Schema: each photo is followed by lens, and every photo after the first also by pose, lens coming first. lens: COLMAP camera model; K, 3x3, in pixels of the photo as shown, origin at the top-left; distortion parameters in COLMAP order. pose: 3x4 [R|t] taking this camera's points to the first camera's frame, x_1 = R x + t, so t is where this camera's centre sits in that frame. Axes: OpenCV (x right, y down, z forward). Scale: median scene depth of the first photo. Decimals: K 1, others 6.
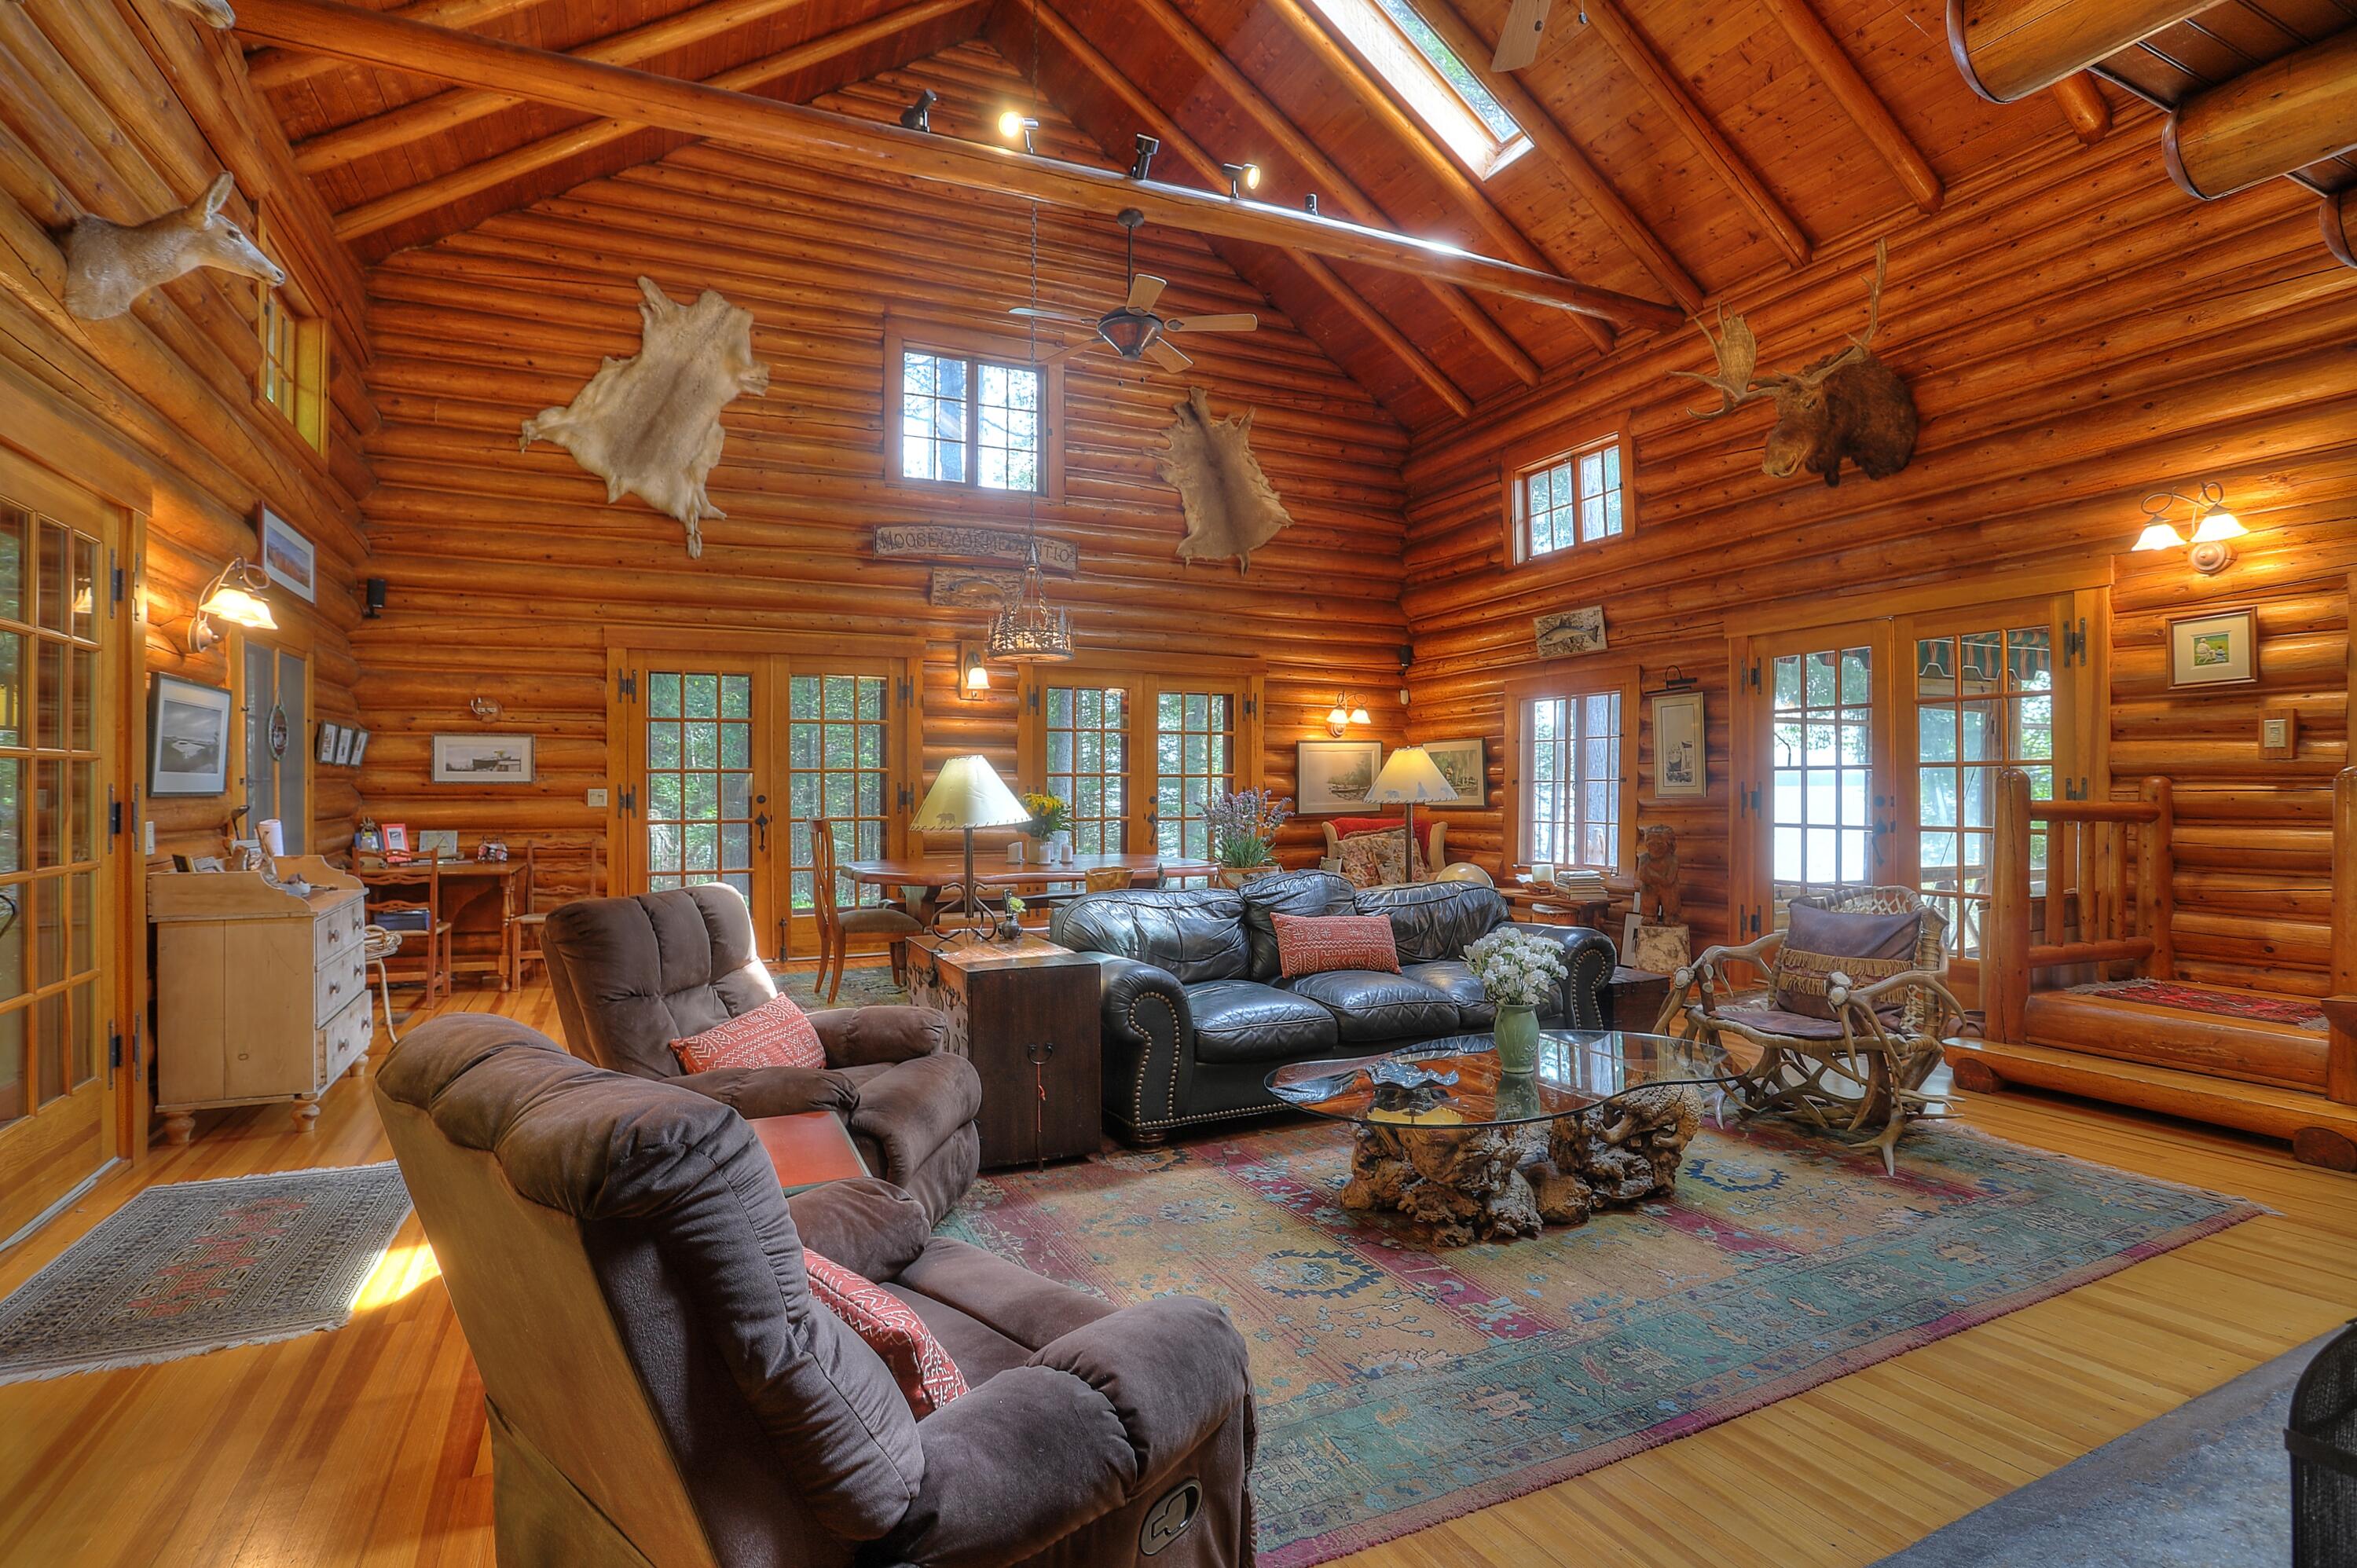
lens RADIAL K [[1191.2, 0, 1235.3], [0, 1191.2, 789.9], [0, 0, 1]] dist [-0.071574, 0.000129]
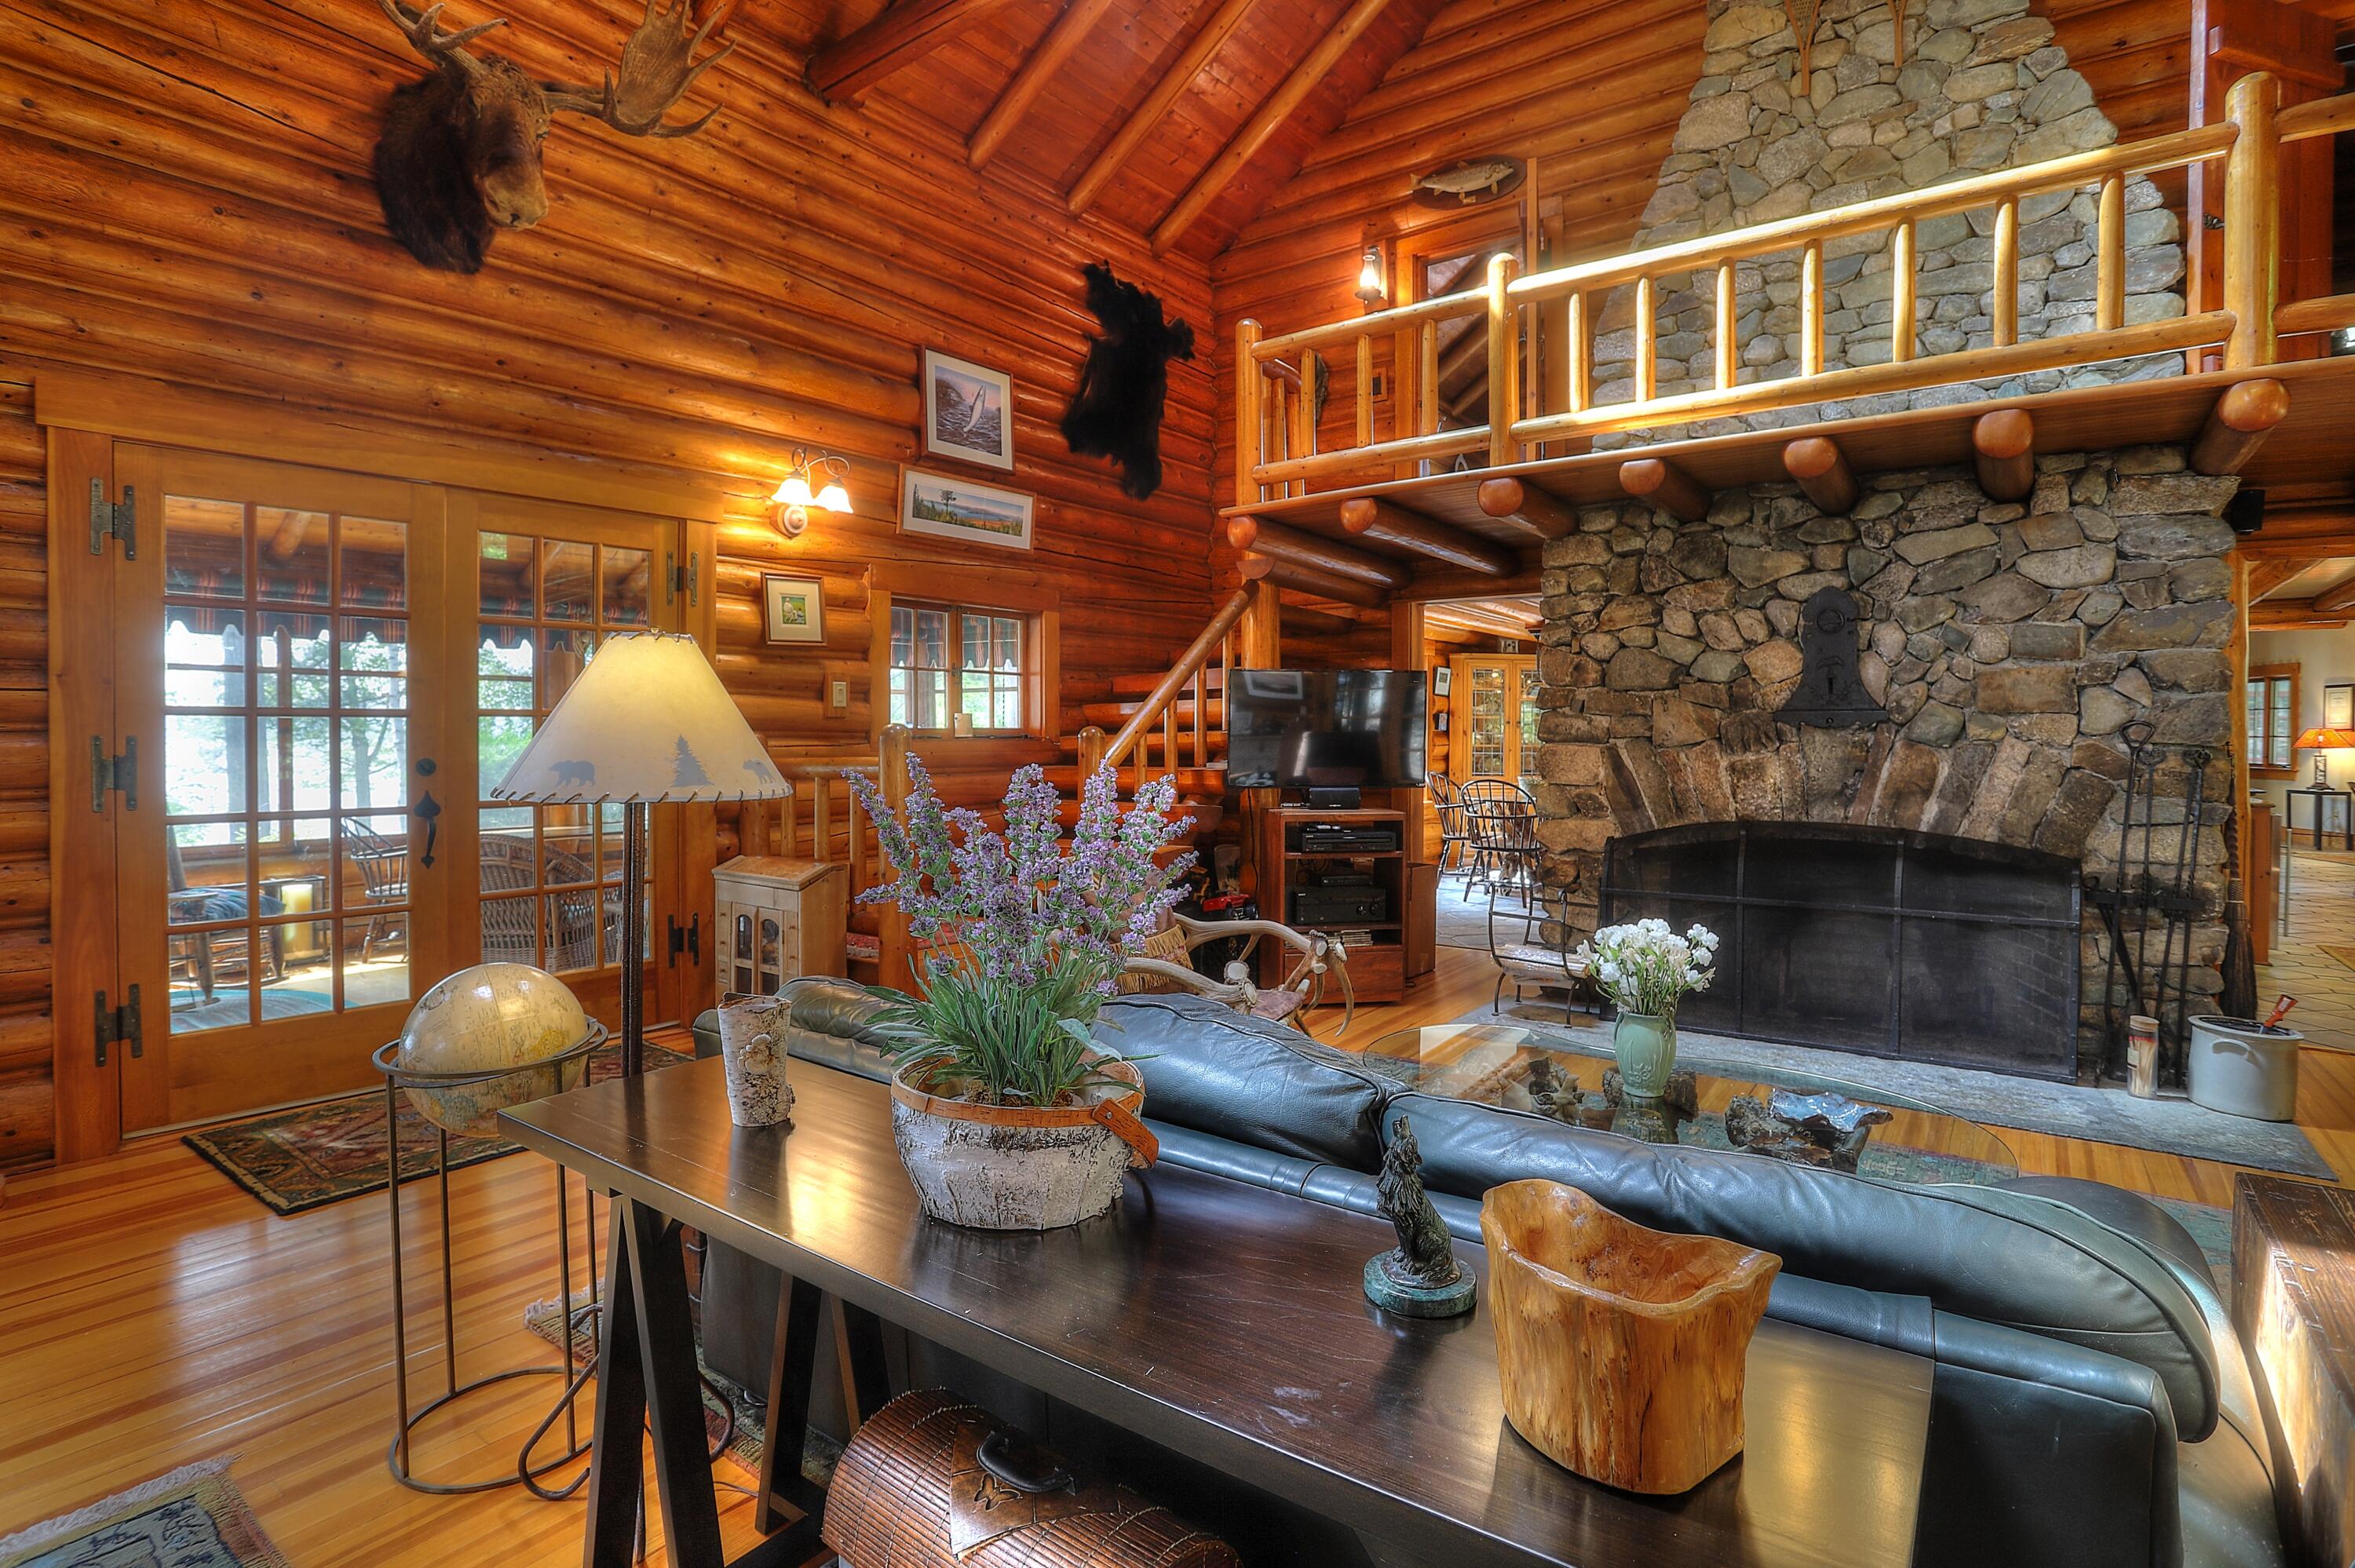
lens RADIAL K [[1171.7, 0, 1175.2], [0, 1171.7, 745.1], [0, 0, 1]] dist [-0.074853, 0.035759]
pose [[-0.438638, -0.005872, 0.898644, -0.154352], [0.001715, 0.999971, 0.007372, -0.005651], [-0.898662, 0.004775, -0.438616, 0.748870]]
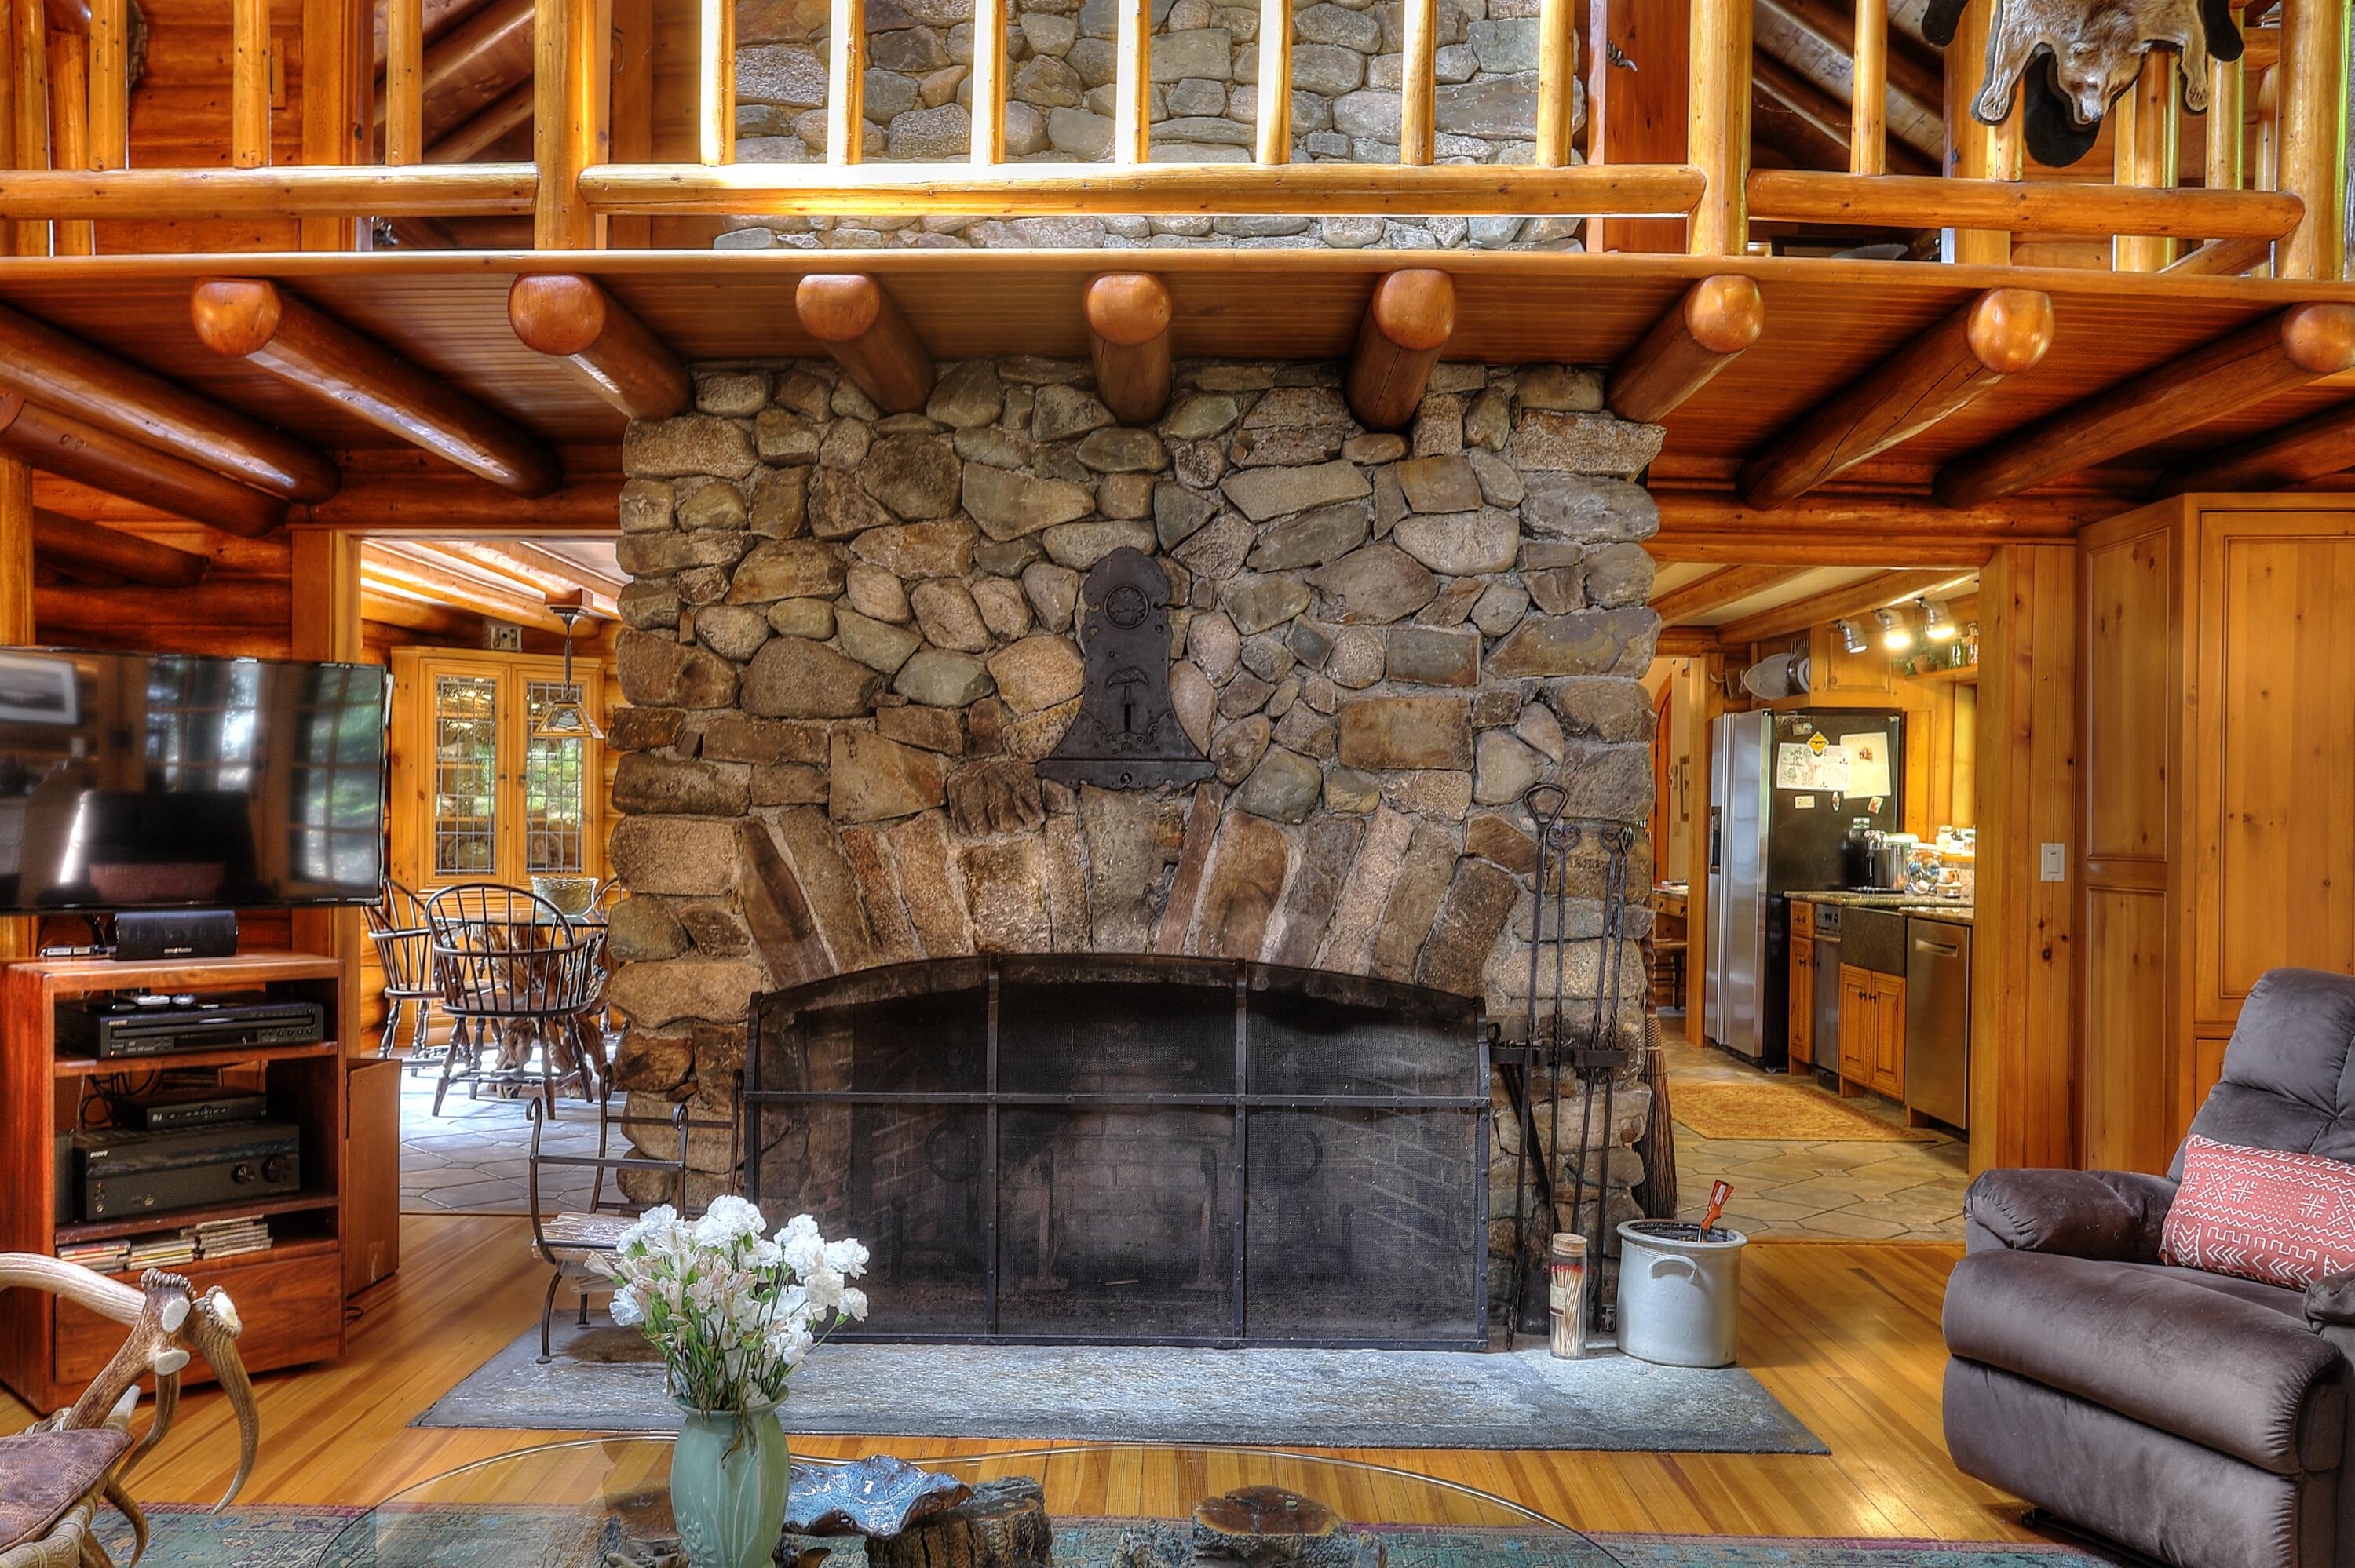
lens RADIAL K [[1937.6, 0, 1162.5], [0, 1937.6, 841.6], [0, 0, 1]] dist [-0.054699, 0.089946]
pose [[-0.883521, -0.012203, 0.468233, -0.050164], [-0.004035, 0.999822, 0.018444, -0.004866], [-0.468375, 0.014406, -0.883412, 0.693396]]
